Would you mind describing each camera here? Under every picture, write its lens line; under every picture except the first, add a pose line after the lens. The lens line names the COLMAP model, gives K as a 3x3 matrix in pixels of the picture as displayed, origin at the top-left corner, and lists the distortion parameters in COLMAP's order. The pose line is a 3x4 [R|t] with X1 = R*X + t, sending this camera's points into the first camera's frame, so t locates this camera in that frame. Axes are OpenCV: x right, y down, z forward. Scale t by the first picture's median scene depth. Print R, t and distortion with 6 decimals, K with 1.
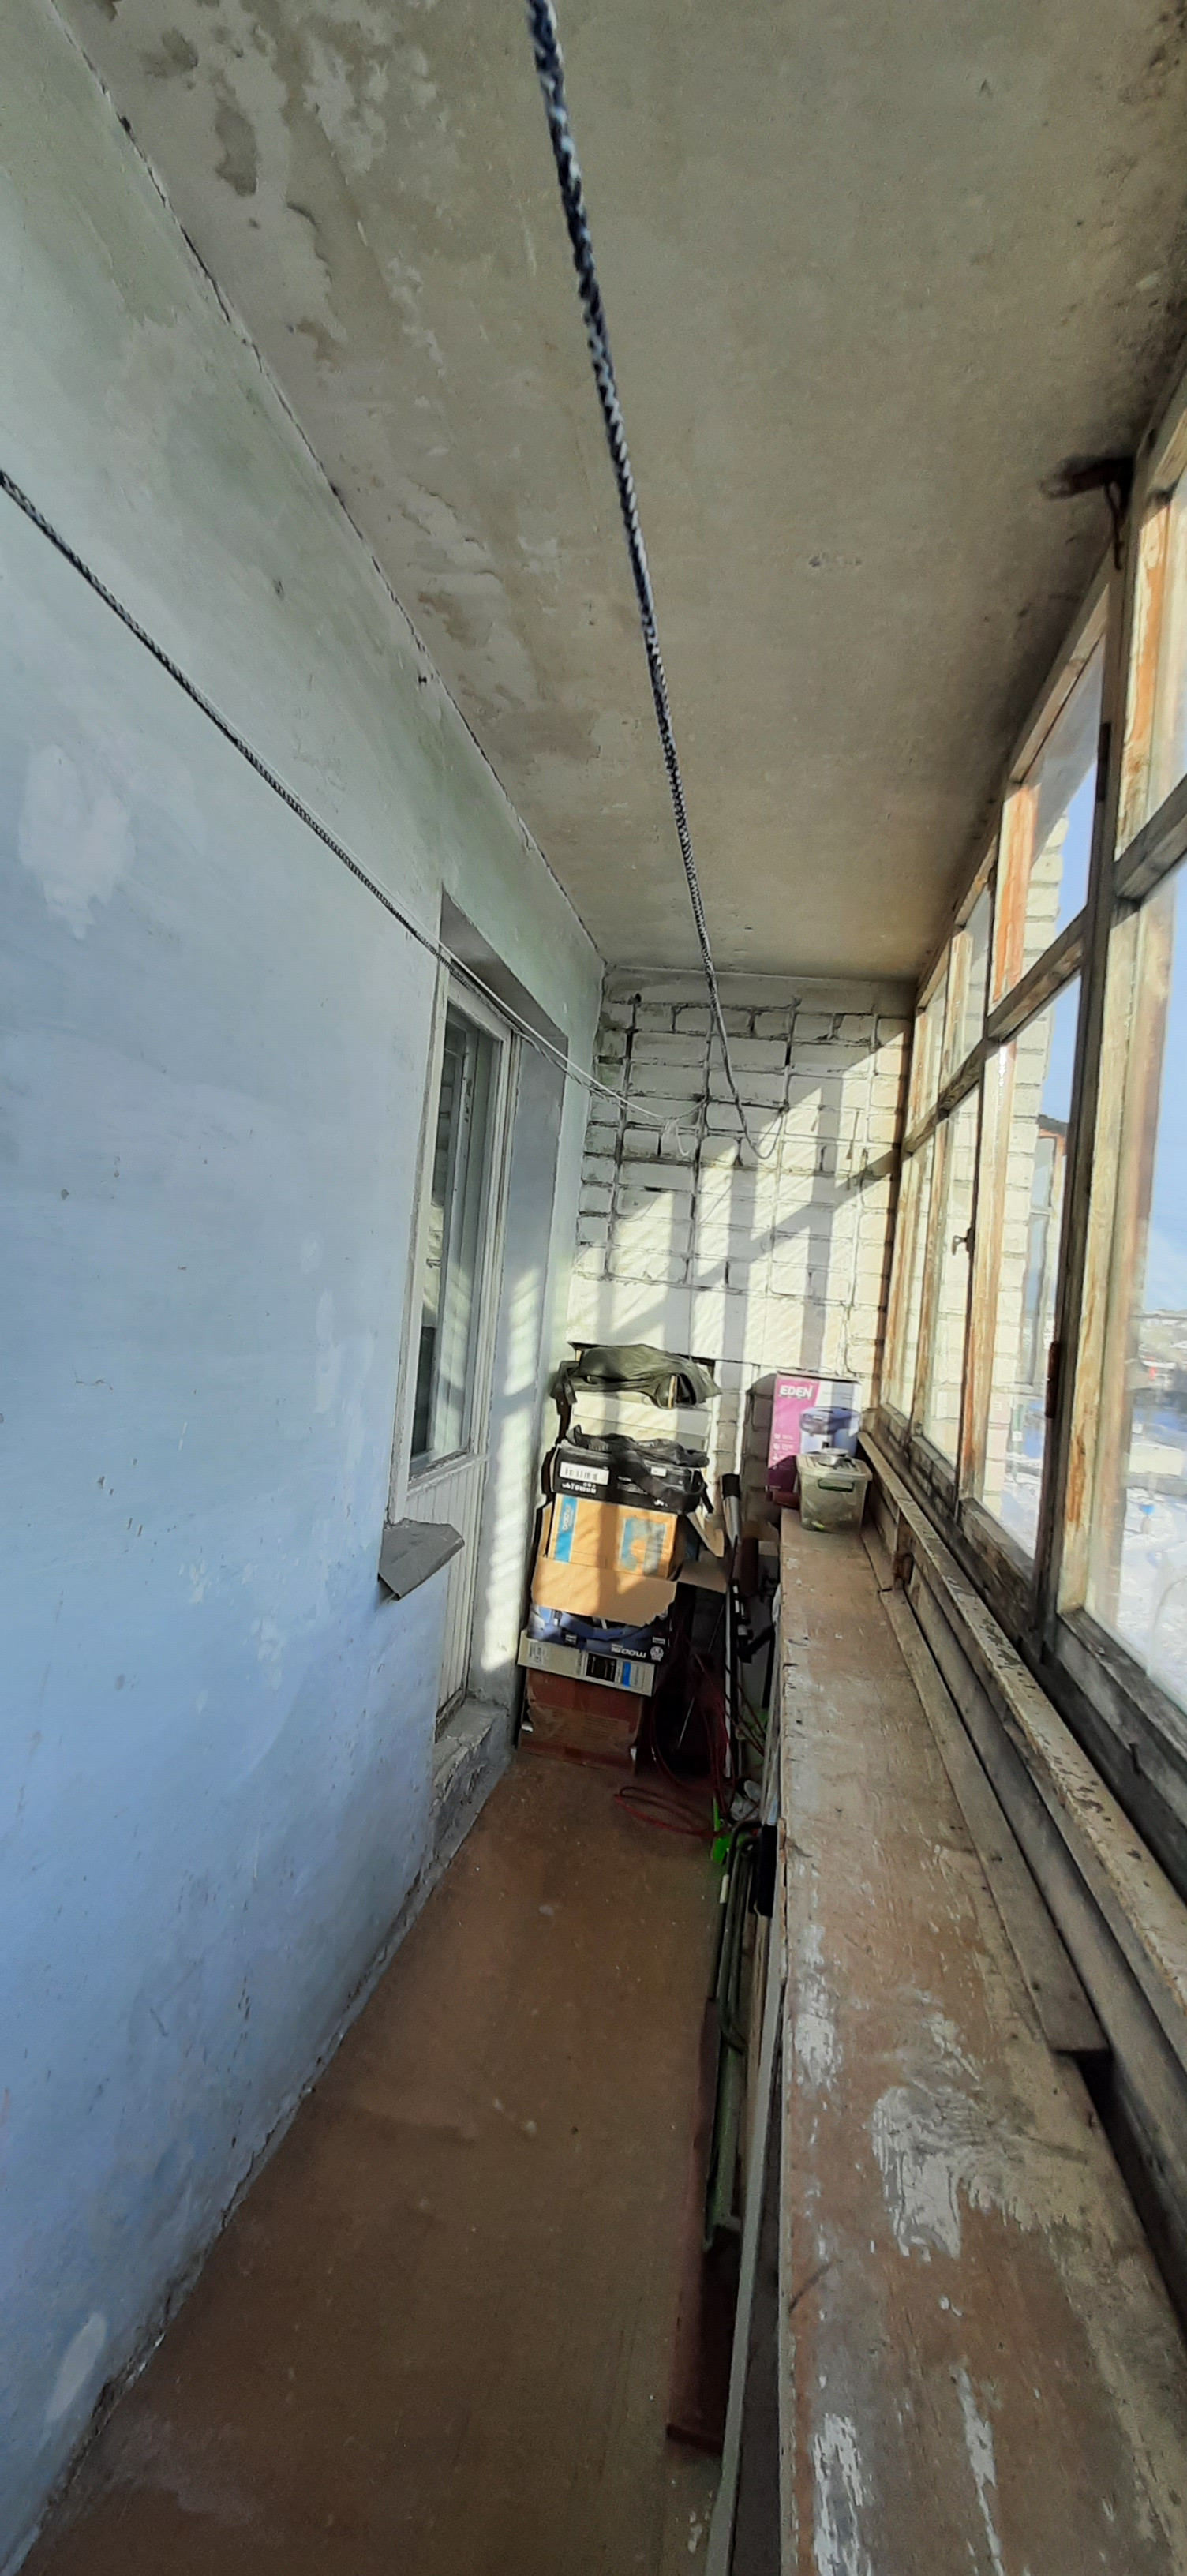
lens RADIAL K [[1027.6, 0, 588.0], [0, 1027.6, 1295.1], [0, 0, 1]] dist [-0.001709, -0.000063]
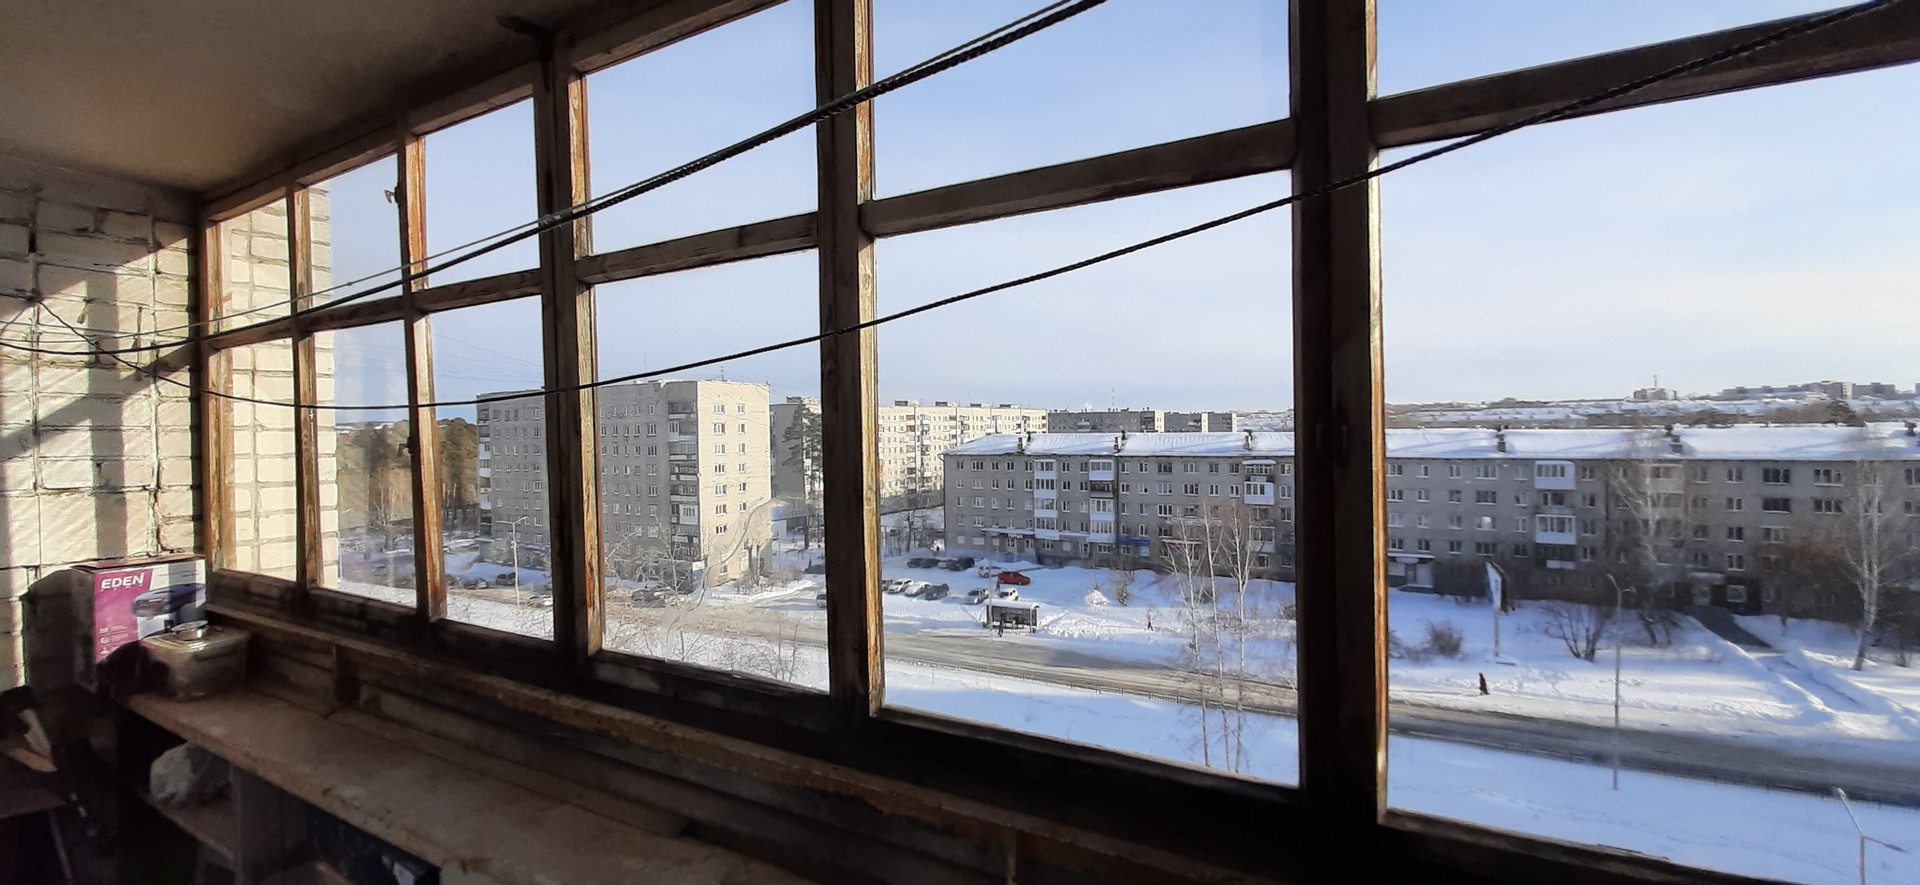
lens RADIAL K [[762.4, 0, 947.7], [0, 762.4, 436.7], [0, 0, 1]] dist [-0.002342, 0.000295]
pose [[0.320211, -0.104104, 0.941609, -0.231981], [0.061342, 0.994136, 0.089051, -0.067445], [-0.945358, 0.029245, 0.324719, -0.036353]]
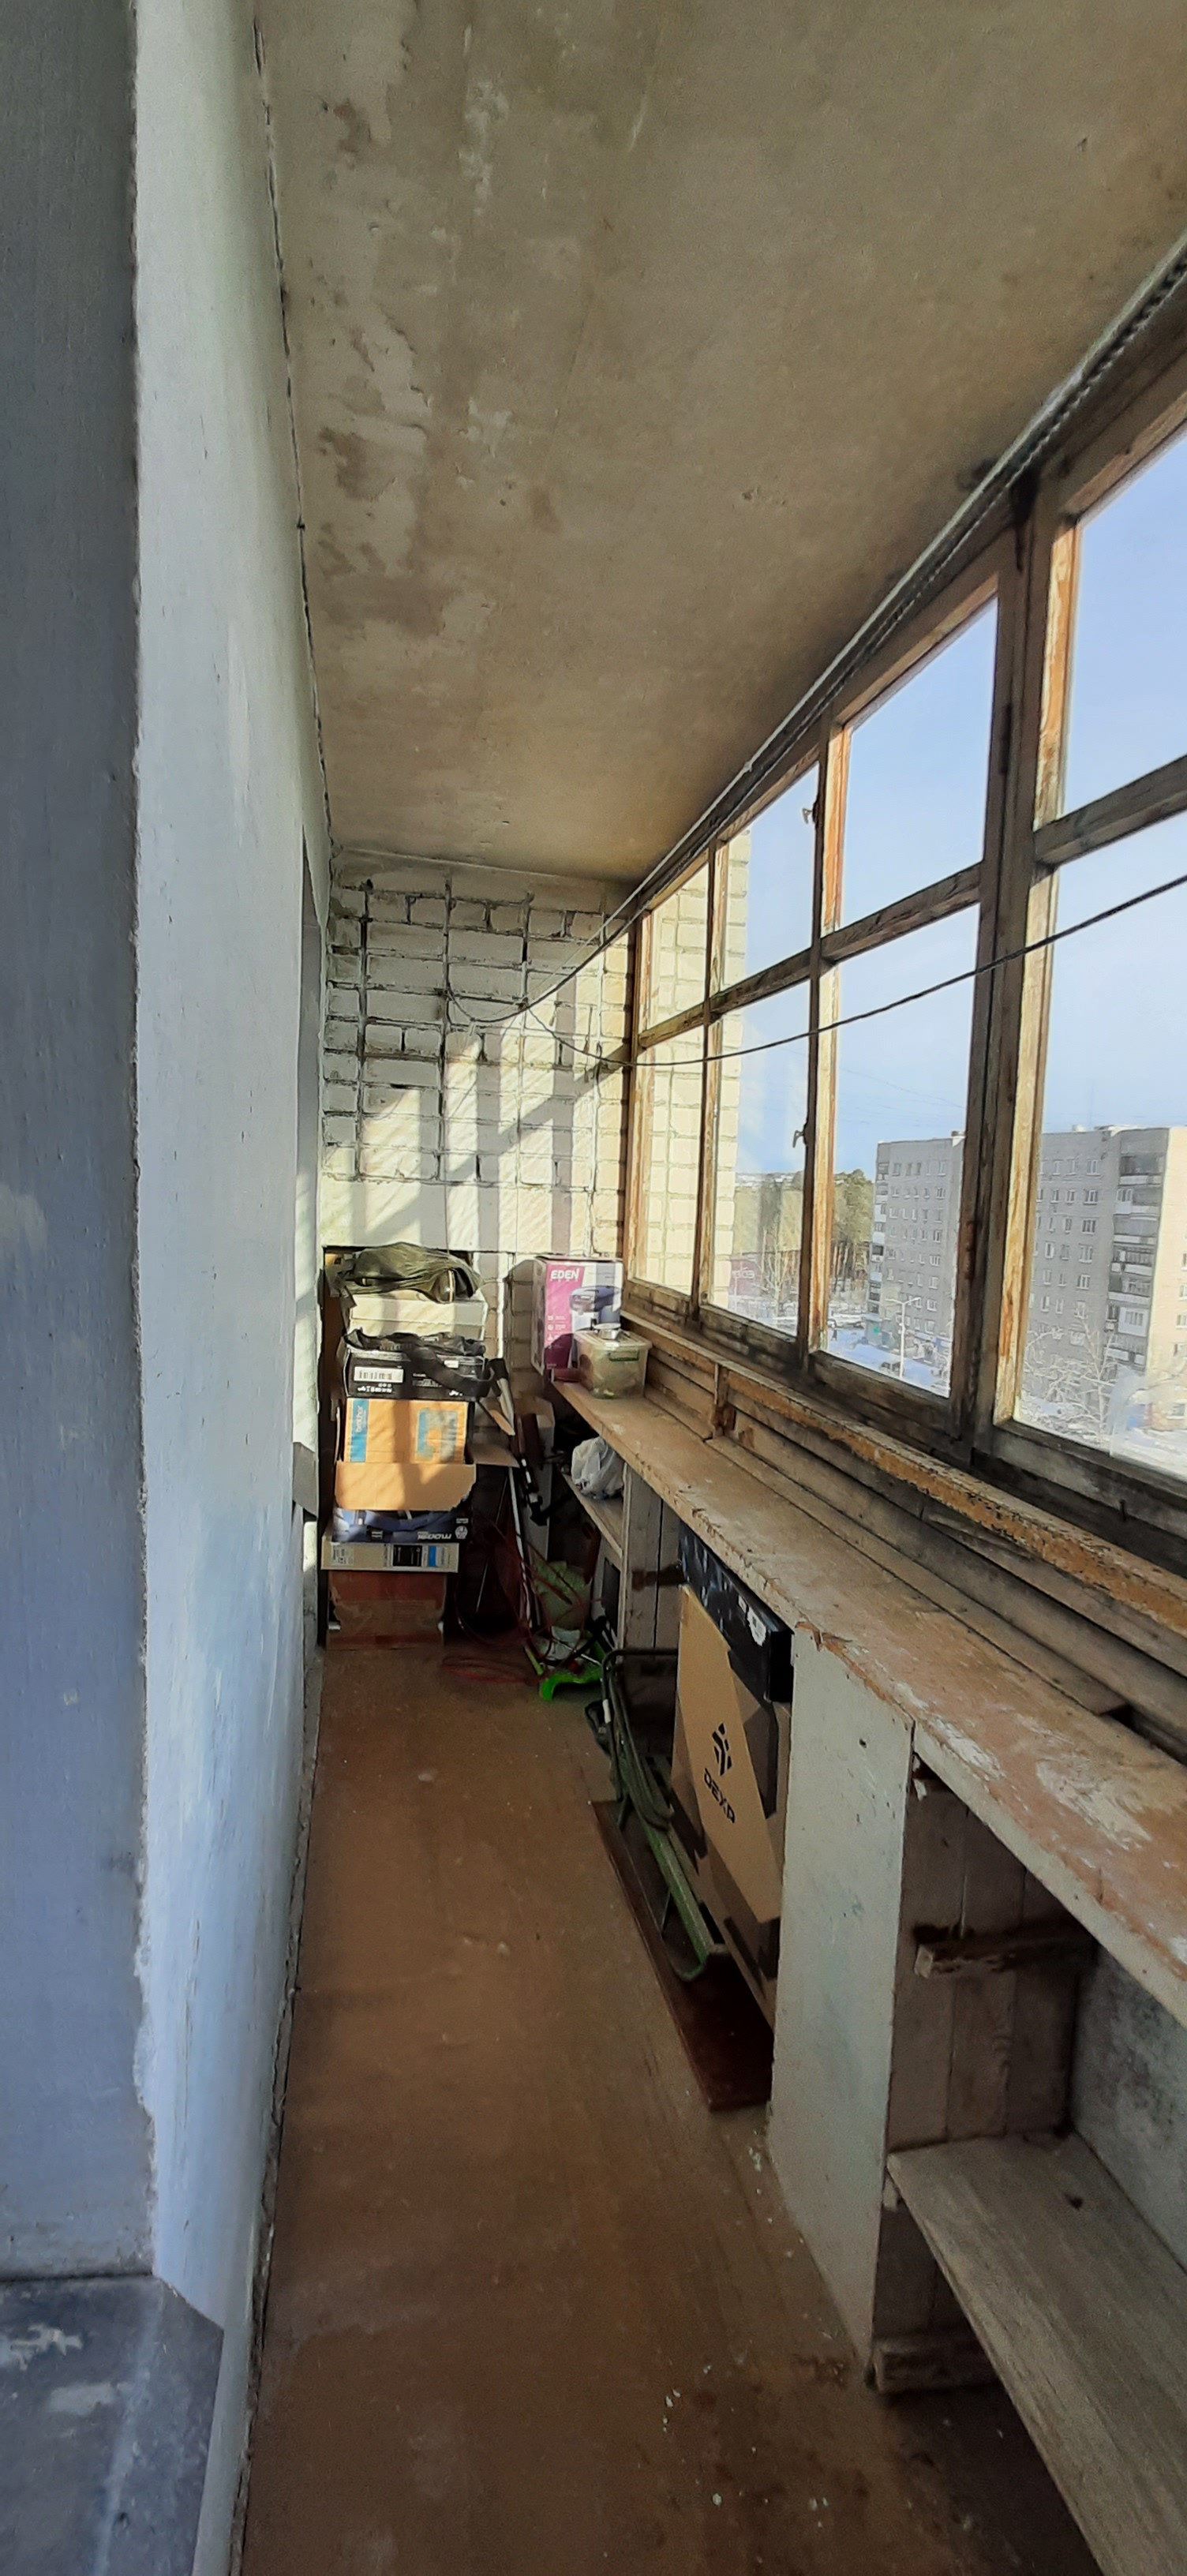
lens RADIAL K [[1023.0, 0, 580.7], [0, 1023.0, 1304.2], [0, 0, 1]] dist [-0.002342, 0.000295]
pose [[0.915785, -0.103165, 0.388195, -0.197671], [0.054853, 0.989520, 0.133568, -0.017897], [-0.397906, -0.101026, 0.911847, 0.010990]]
